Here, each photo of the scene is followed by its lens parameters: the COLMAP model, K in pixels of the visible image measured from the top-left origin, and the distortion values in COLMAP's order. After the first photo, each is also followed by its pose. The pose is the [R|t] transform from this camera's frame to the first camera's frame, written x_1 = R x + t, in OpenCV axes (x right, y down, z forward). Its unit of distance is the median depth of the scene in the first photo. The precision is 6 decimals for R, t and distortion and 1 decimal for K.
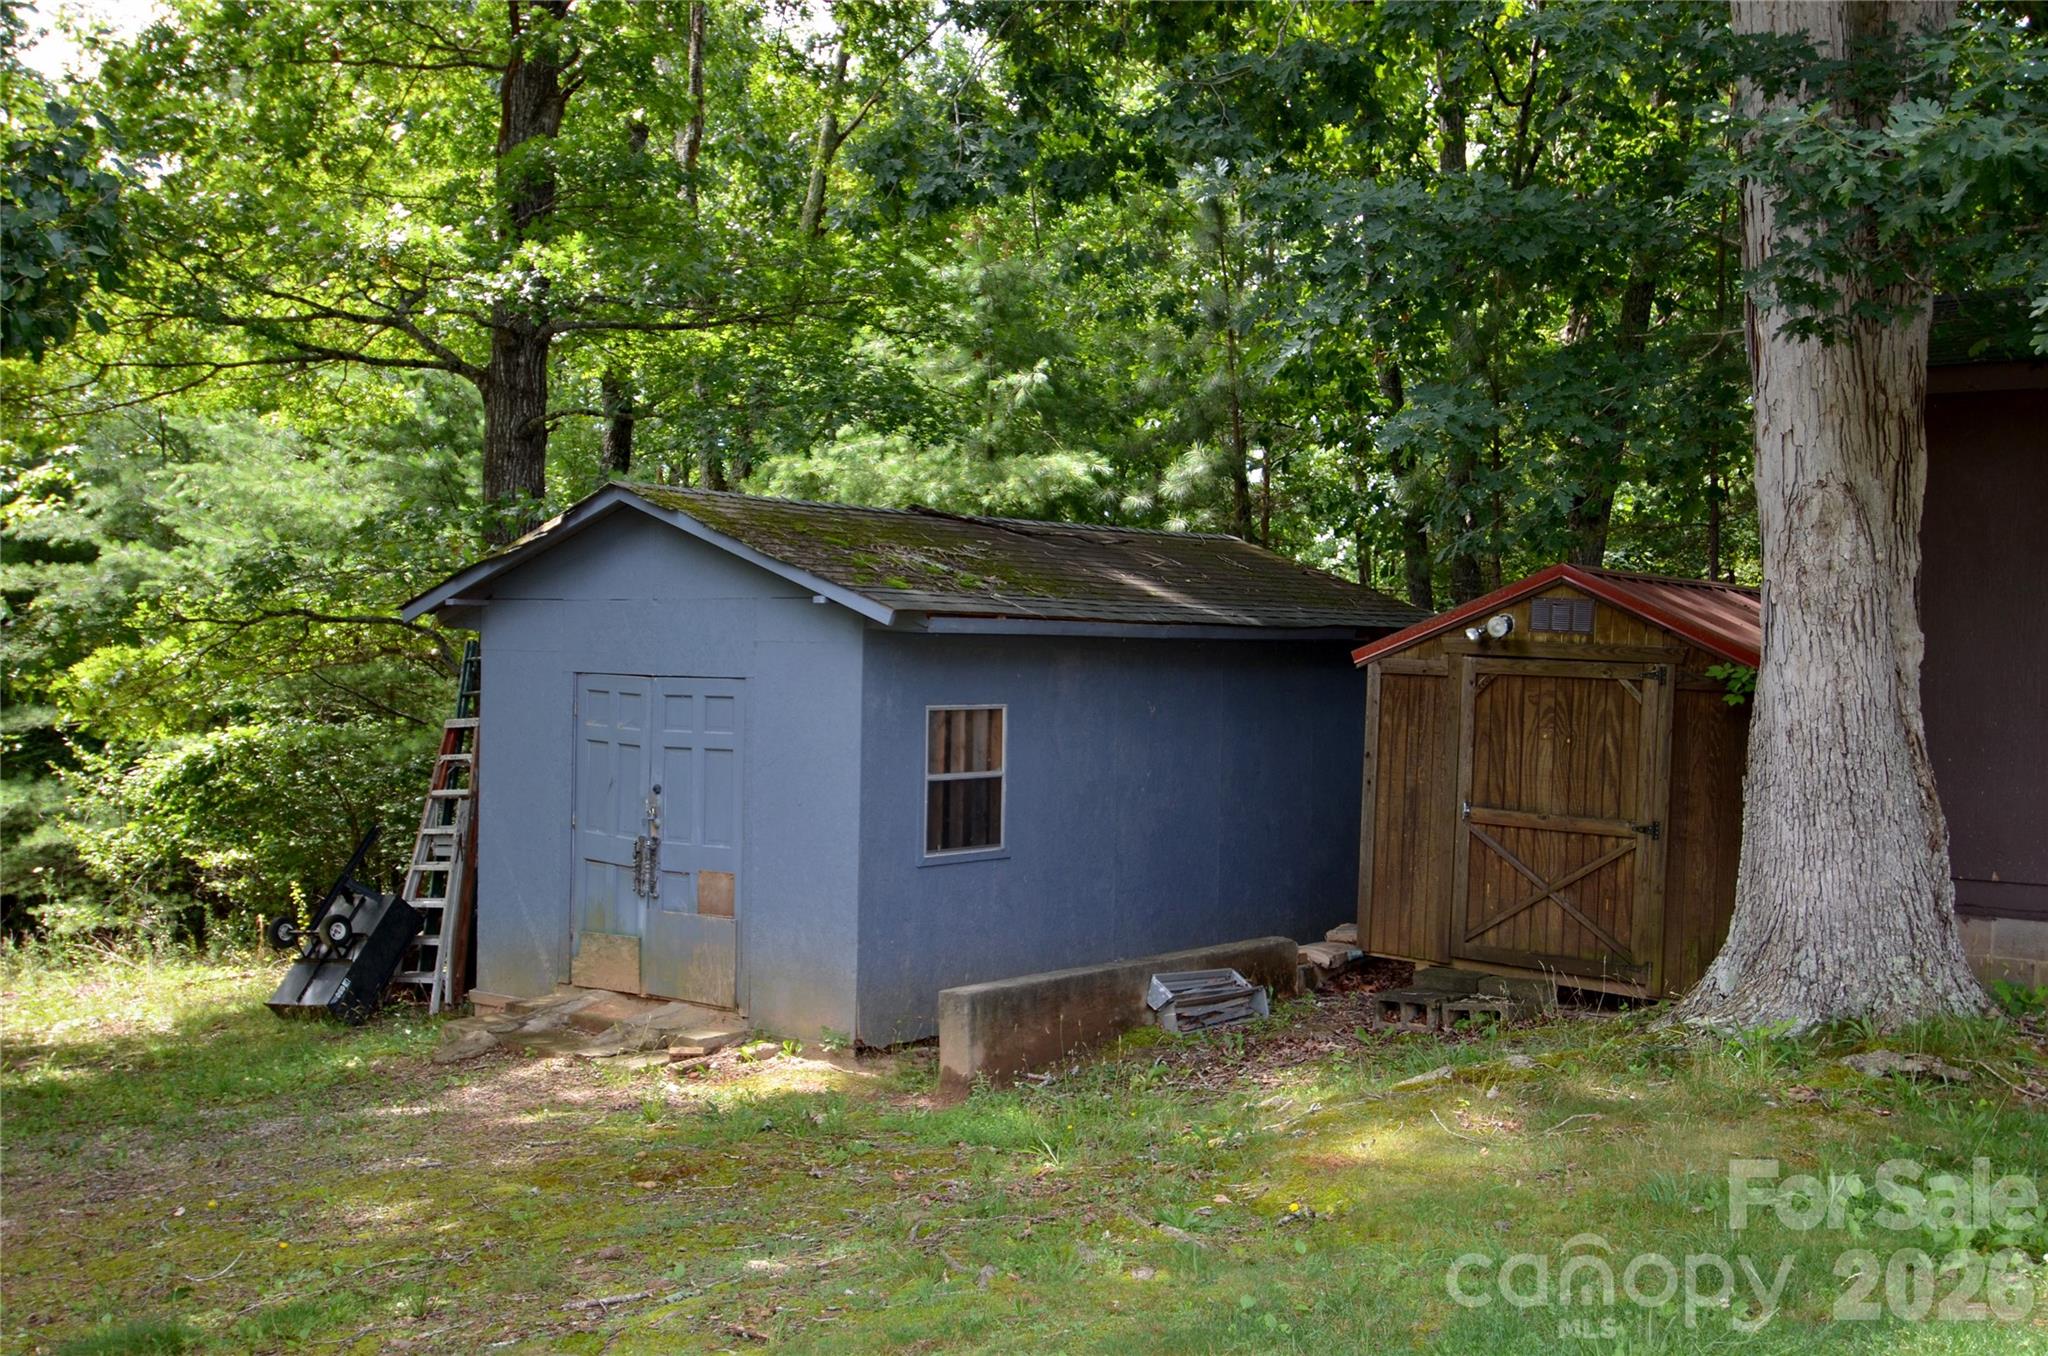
lens RADIAL K [[2040.6, 0, 1024.0], [0, 2040.6, 678.0], [0, 0, 1]] dist [0.025586, -0.022727]
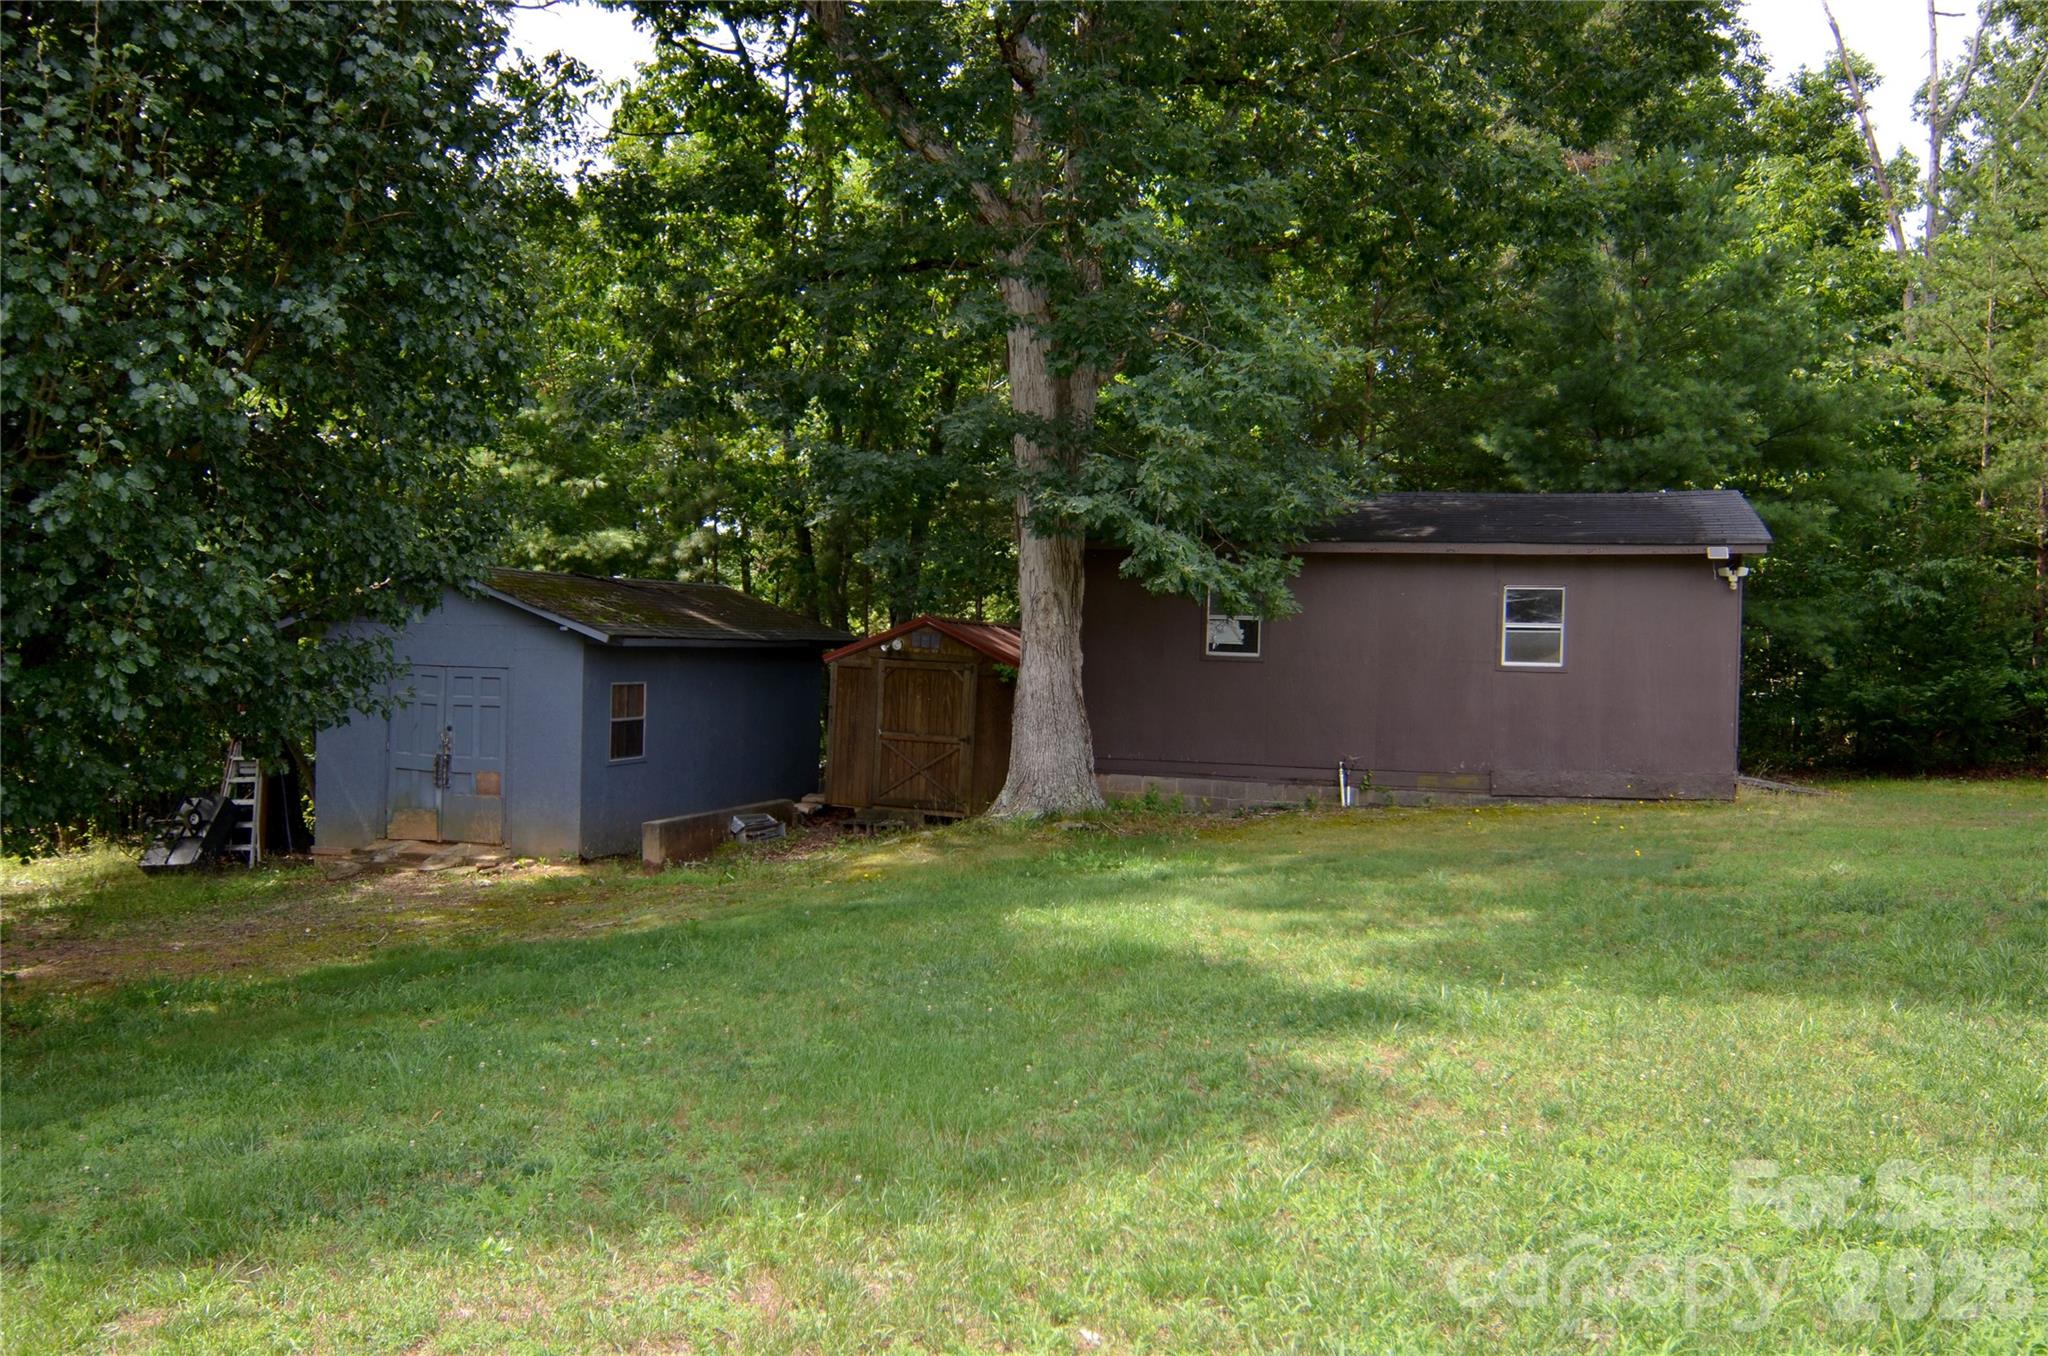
lens RADIAL K [[1469.8, 0, 1024.0], [0, 1469.8, 678.0], [0, 0, 1]] dist [-0.002334, -0.000917]
pose [[0.929452, 0.000483, 0.368942, -0.205142], [-0.006016, 0.999886, 0.013847, -0.012978], [-0.368893, -0.015089, 0.929349, -0.453129]]
